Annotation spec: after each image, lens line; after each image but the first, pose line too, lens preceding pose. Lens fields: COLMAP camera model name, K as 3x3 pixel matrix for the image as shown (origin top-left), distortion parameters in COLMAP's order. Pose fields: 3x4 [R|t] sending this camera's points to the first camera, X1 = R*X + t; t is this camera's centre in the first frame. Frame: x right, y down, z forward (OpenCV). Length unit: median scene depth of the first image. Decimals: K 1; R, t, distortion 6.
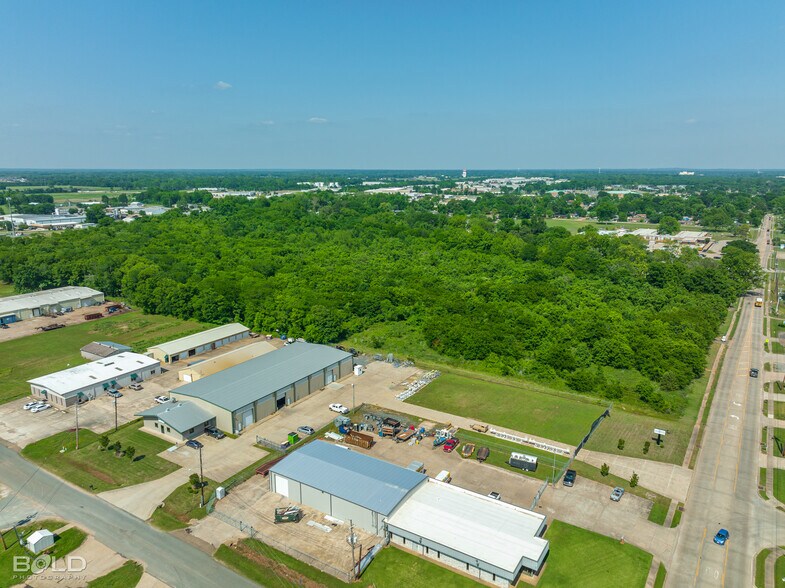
lens RADIAL K [[575.5, 0, 404.8], [0, 575.5, 293.9], [0, 0, 1]] dist [0.008862, -0.001713]
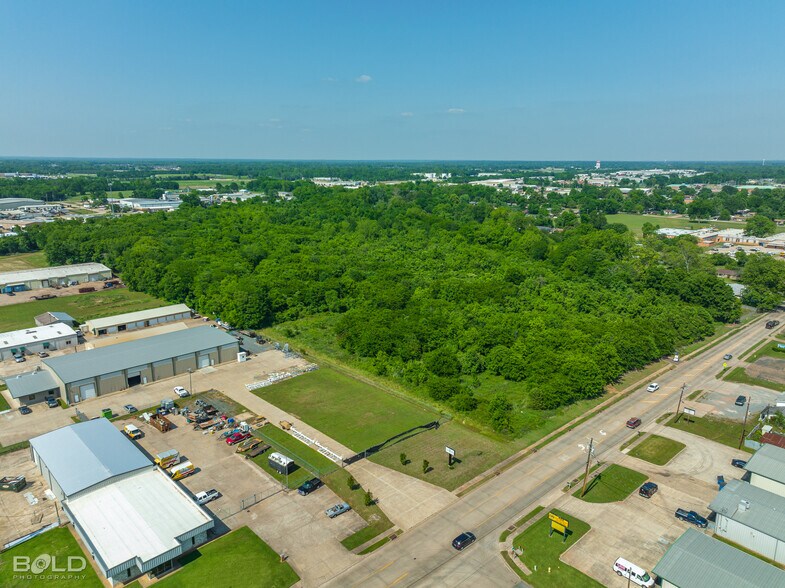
lens RADIAL K [[575.5, 0, 404.8], [0, 575.5, 293.9], [0, 0, 1]] dist [0.008862, -0.001713]
pose [[0.969253, 0.060064, -0.238625, 0.351662], [-0.056507, 0.998166, 0.021723, -0.013526], [0.239492, -0.007571, 0.970869, 0.067932]]
